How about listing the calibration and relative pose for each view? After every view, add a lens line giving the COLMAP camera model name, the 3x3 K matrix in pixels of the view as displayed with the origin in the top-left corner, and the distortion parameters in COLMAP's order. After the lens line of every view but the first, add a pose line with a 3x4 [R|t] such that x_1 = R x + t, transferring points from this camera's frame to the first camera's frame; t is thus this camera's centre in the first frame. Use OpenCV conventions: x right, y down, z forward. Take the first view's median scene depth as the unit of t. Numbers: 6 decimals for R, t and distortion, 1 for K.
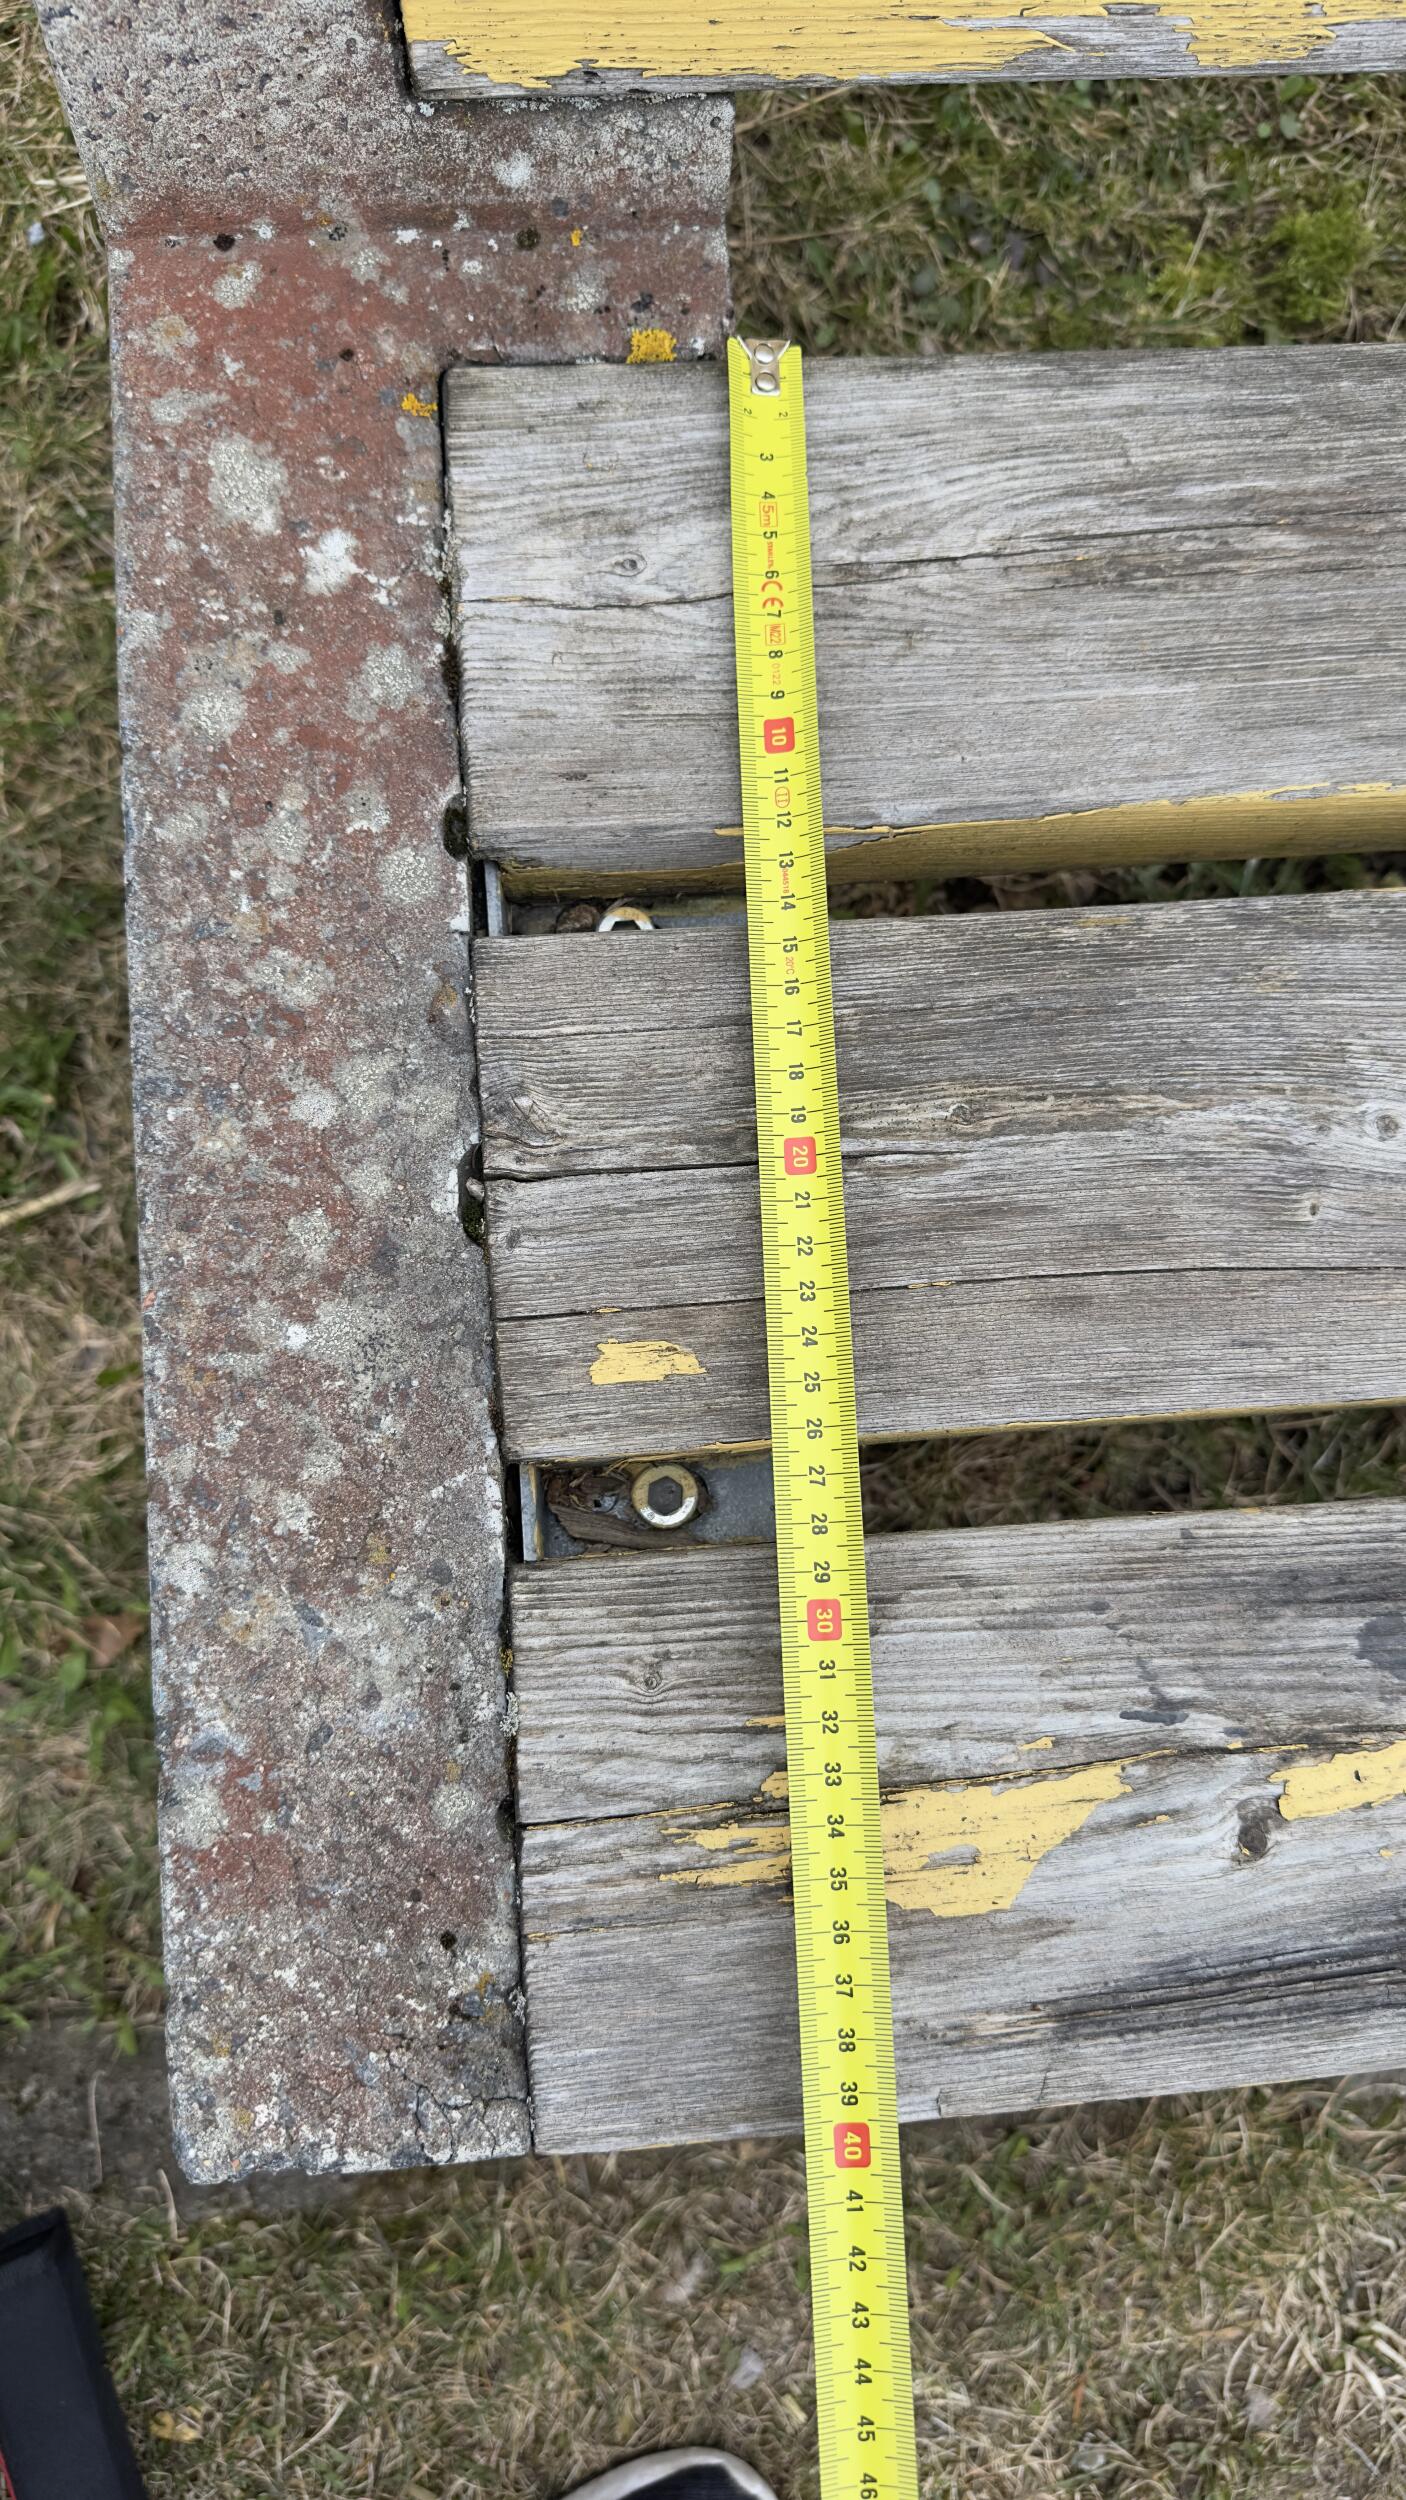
lens RADIAL K [[1777.2, 0, 716.2], [0, 1777.2, 1234.1], [0, 0, 1]] dist [0.034880, -0.065155]
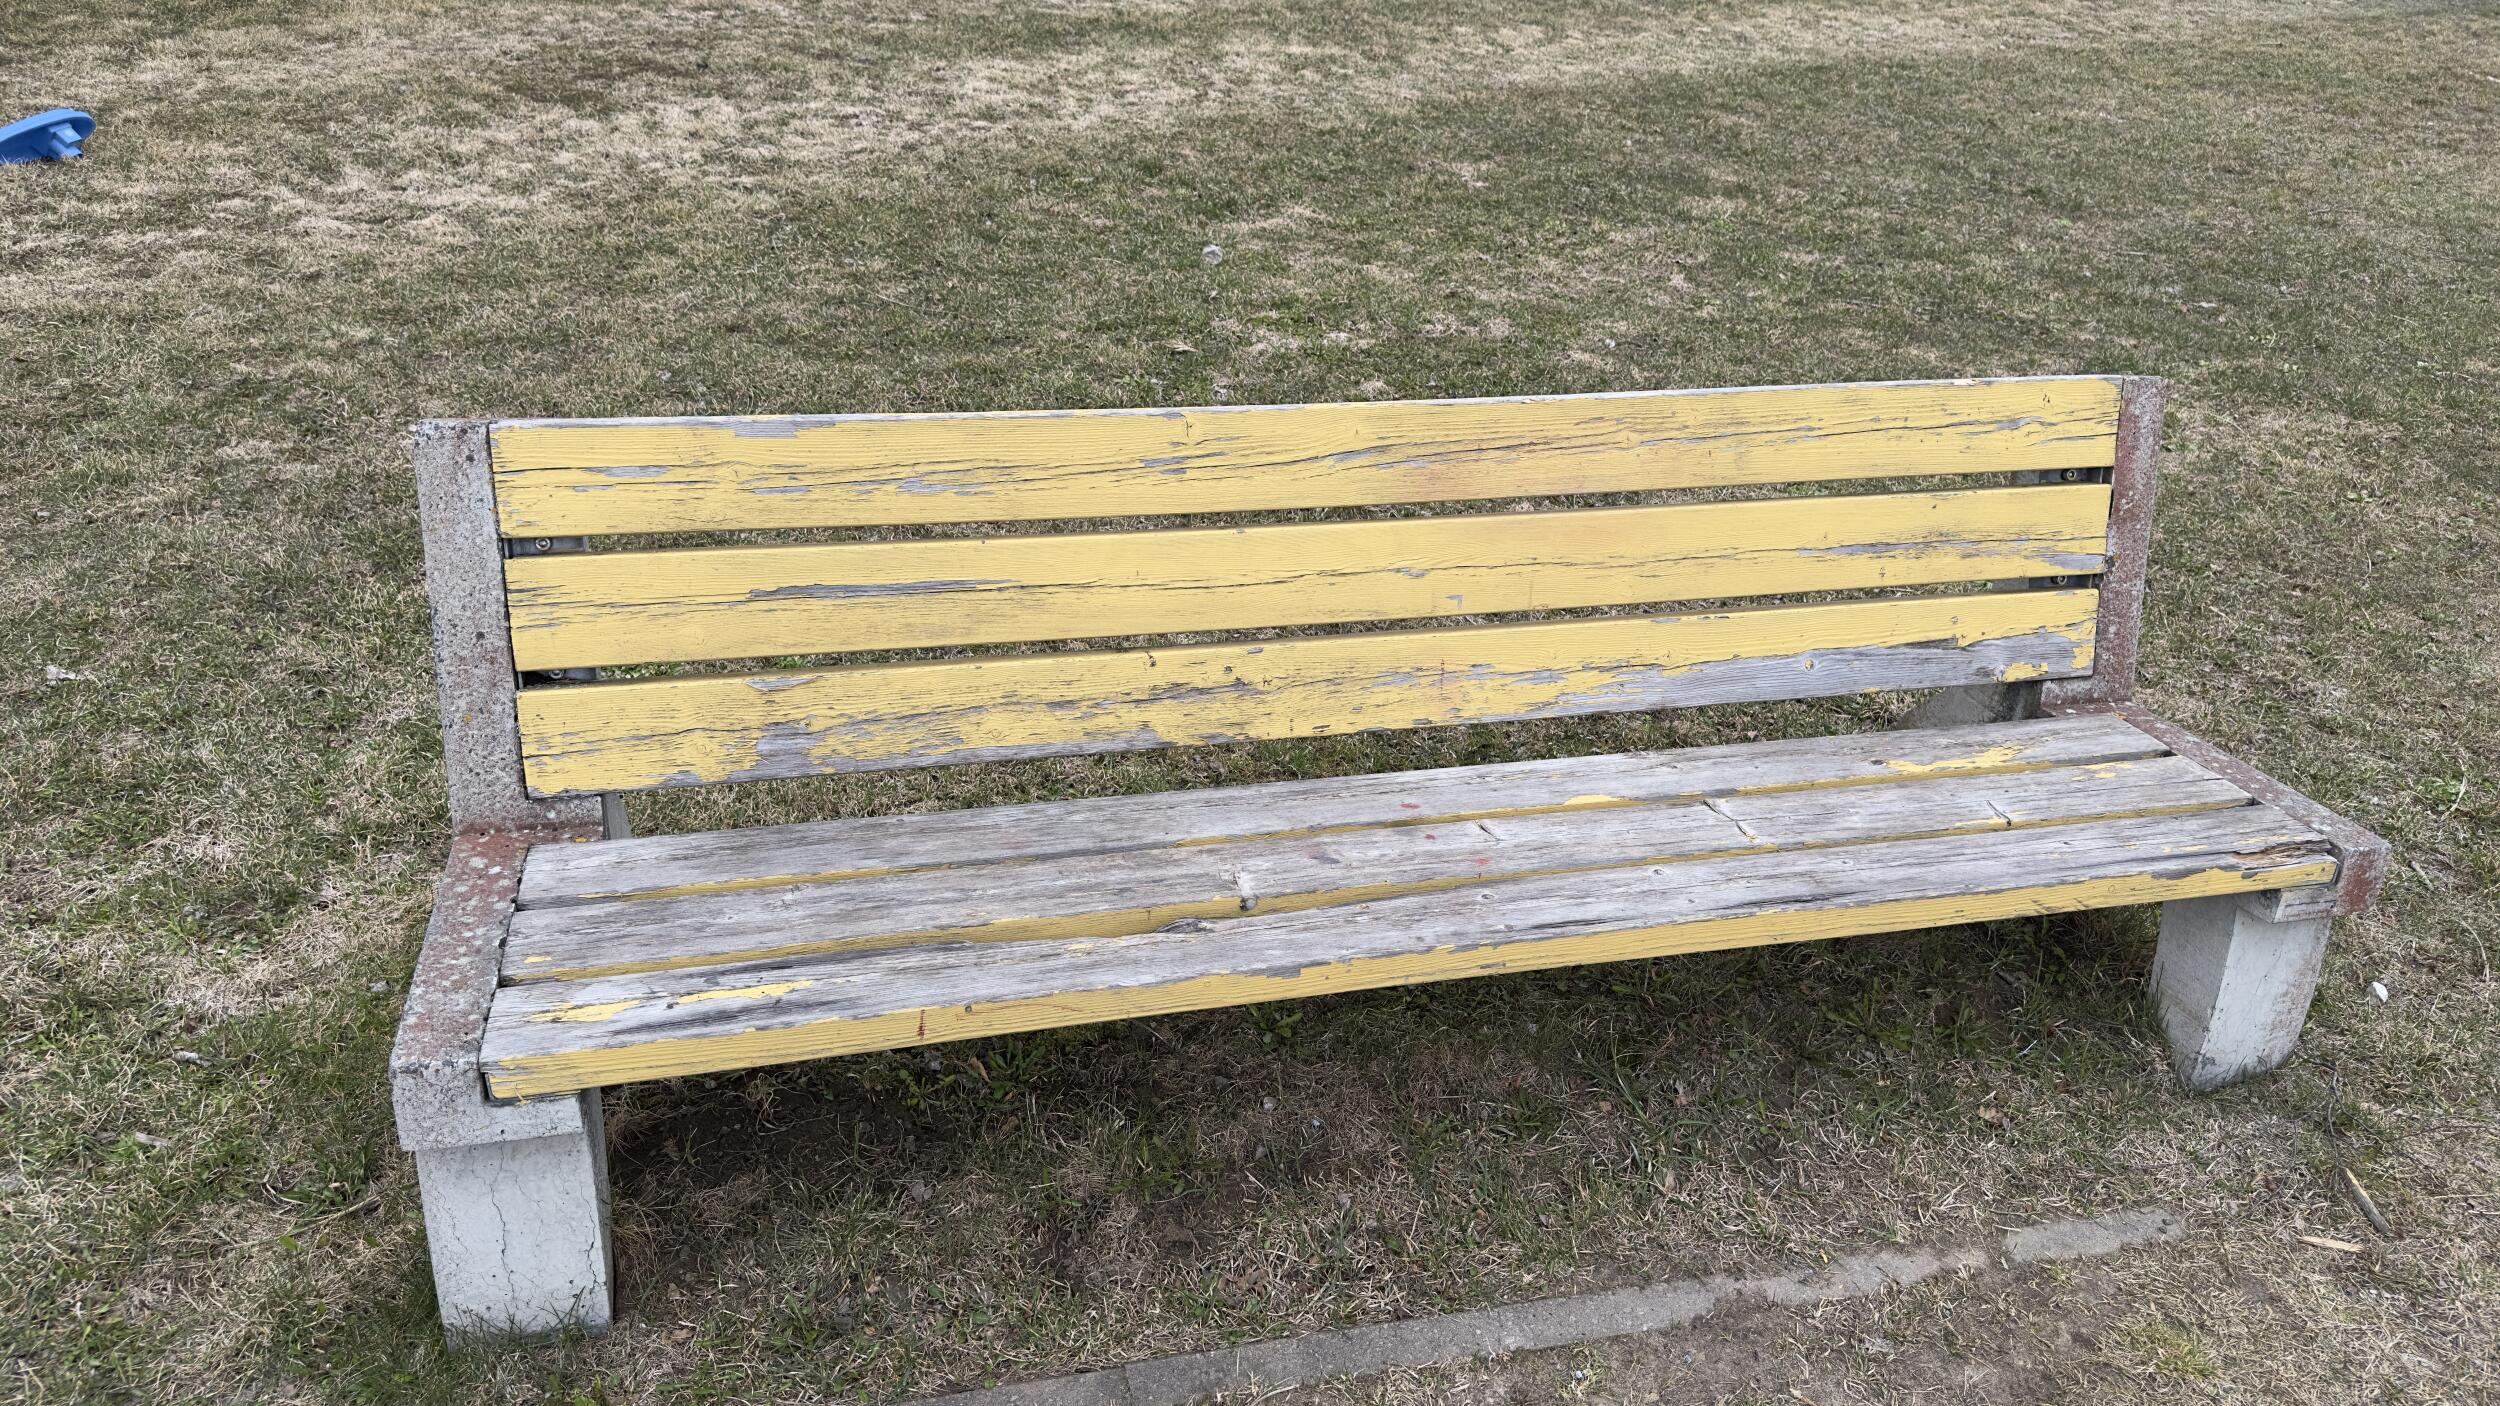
lens RADIAL K [[1760.4, 0, 1269.7], [0, 1760.4, 724.5], [0, 0, 1]] dist [0.023272, -0.001109]
pose [[0.981629, -0.095608, 0.165115, 1.015996], [0.190363, 0.549182, -0.813732, 3.478311], [-0.012879, 0.830215, 0.557294, -1.834257]]
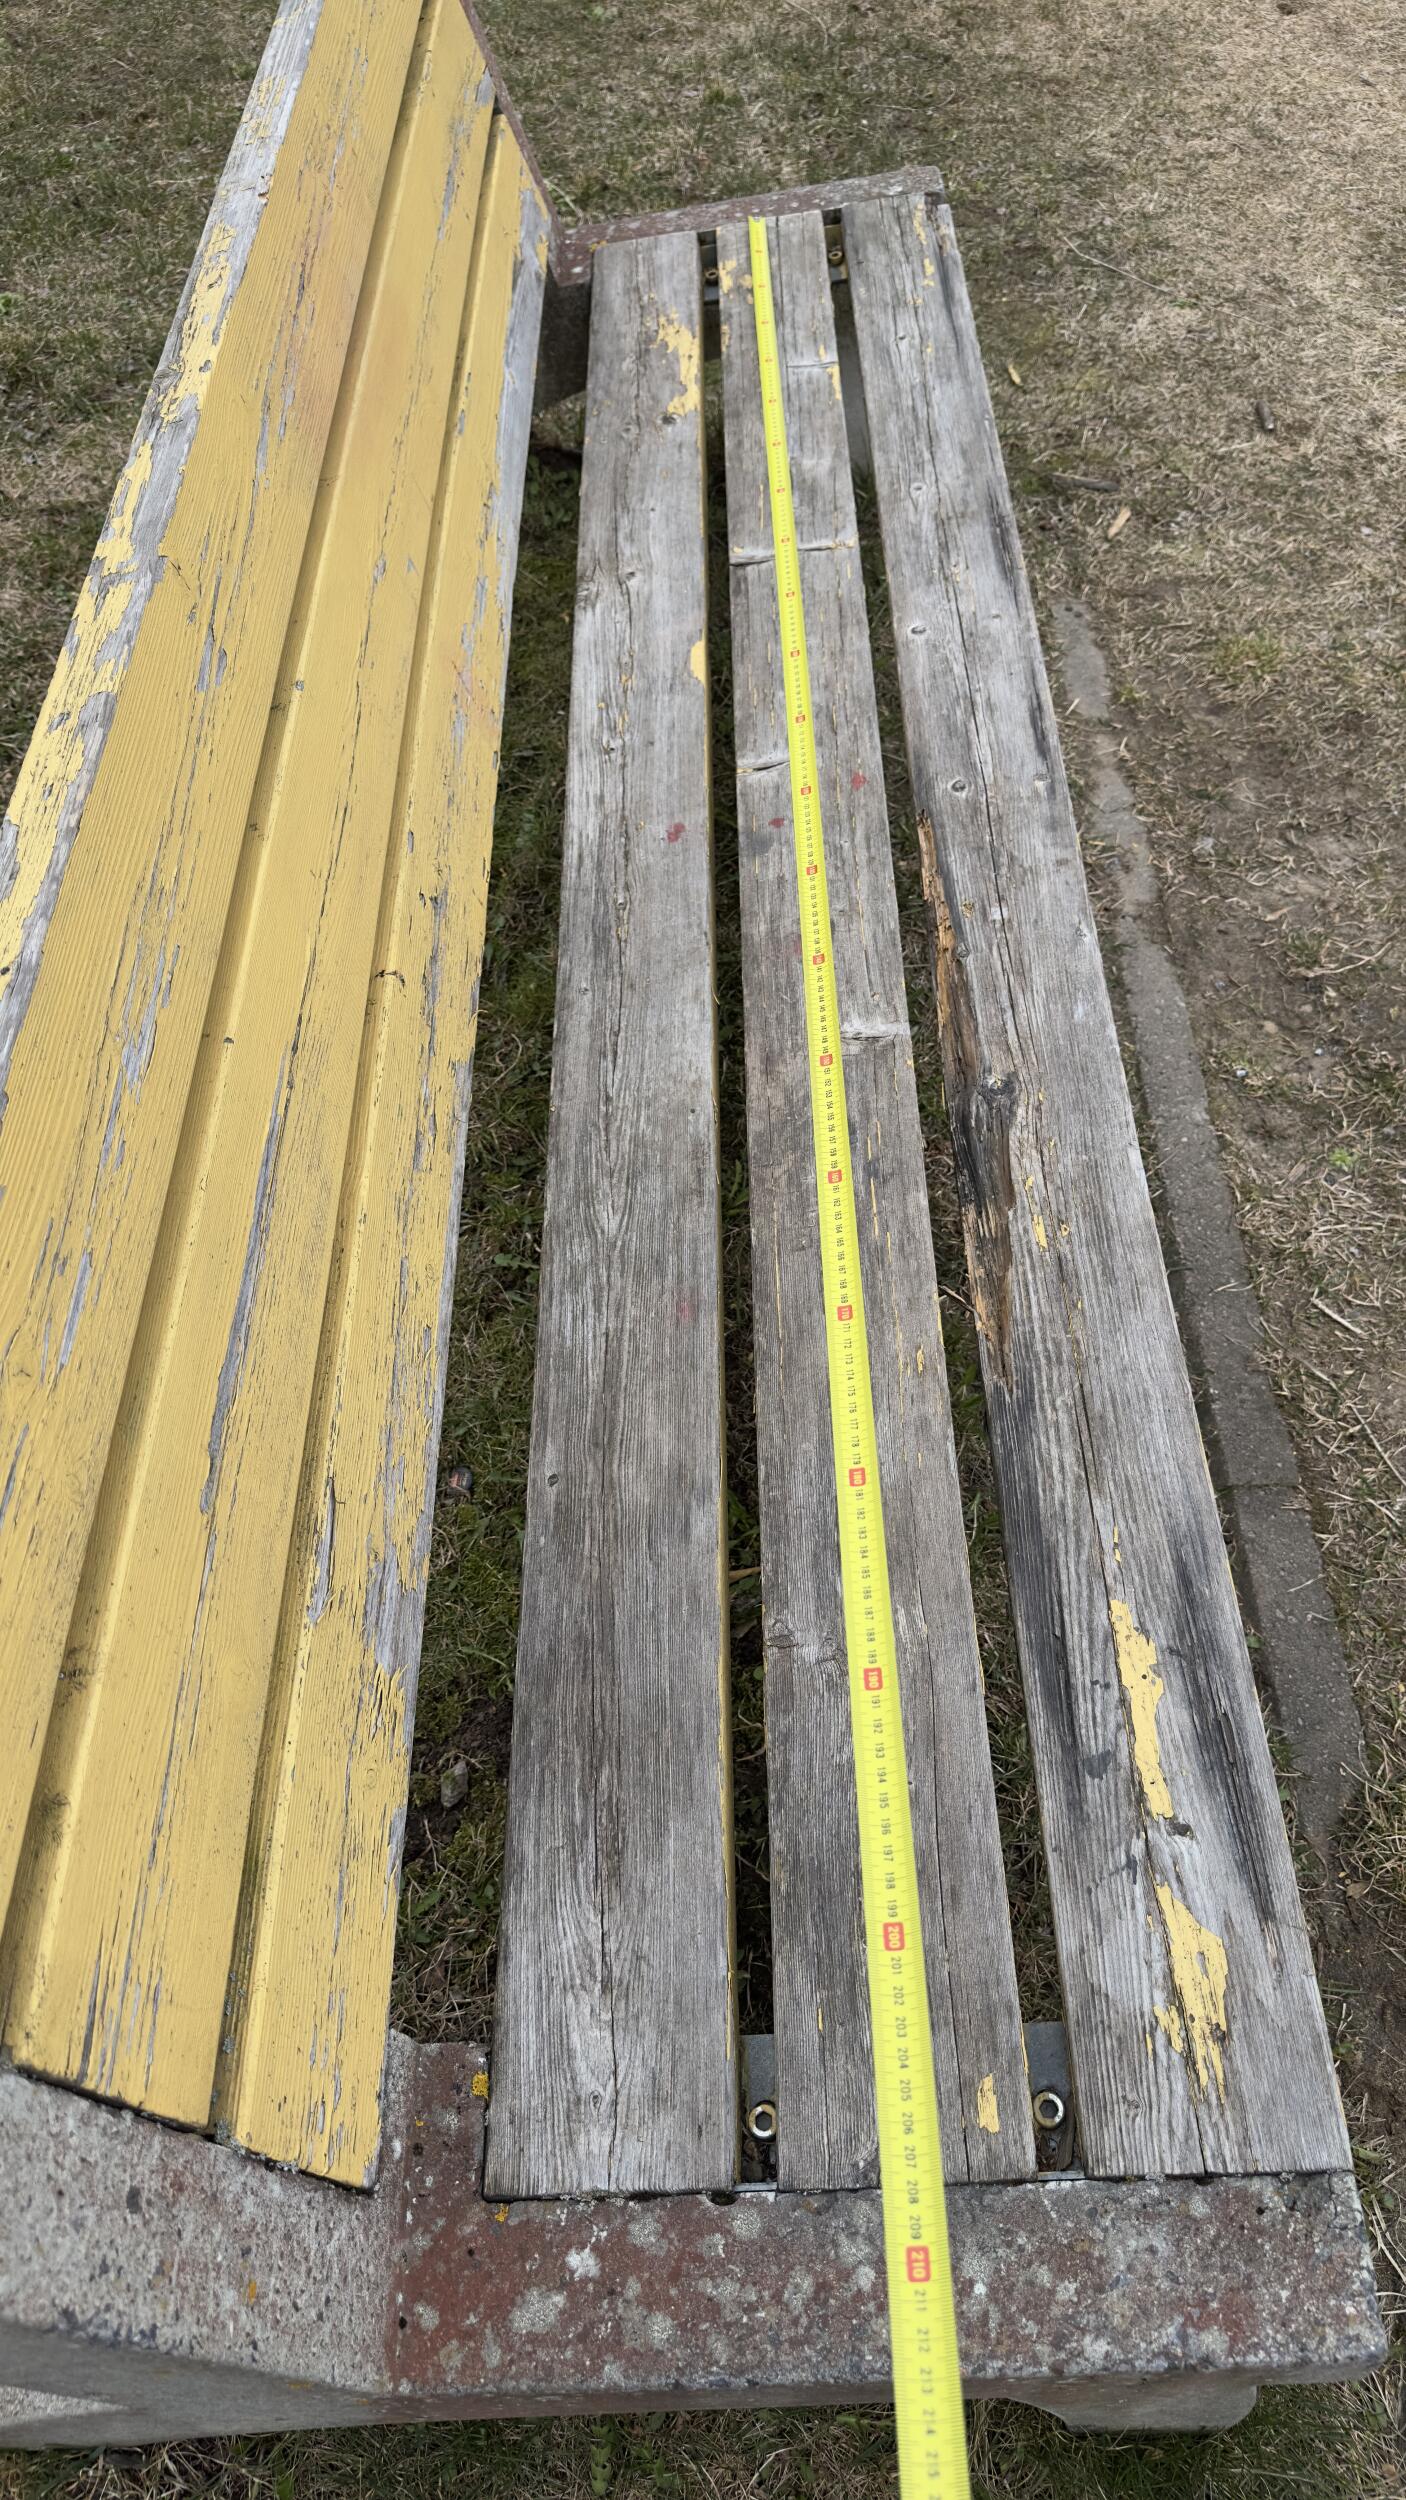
lens RADIAL K [[1777.2, 0, 705.6], [0, 1777.2, 1217.1], [0, 0, 1]] dist [0.034880, -0.065155]
pose [[0.057328, -0.831530, 0.552513, -0.346734], [0.998307, 0.053221, -0.023485, -0.263604], [-0.009876, 0.552924, 0.833173, -1.331215]]
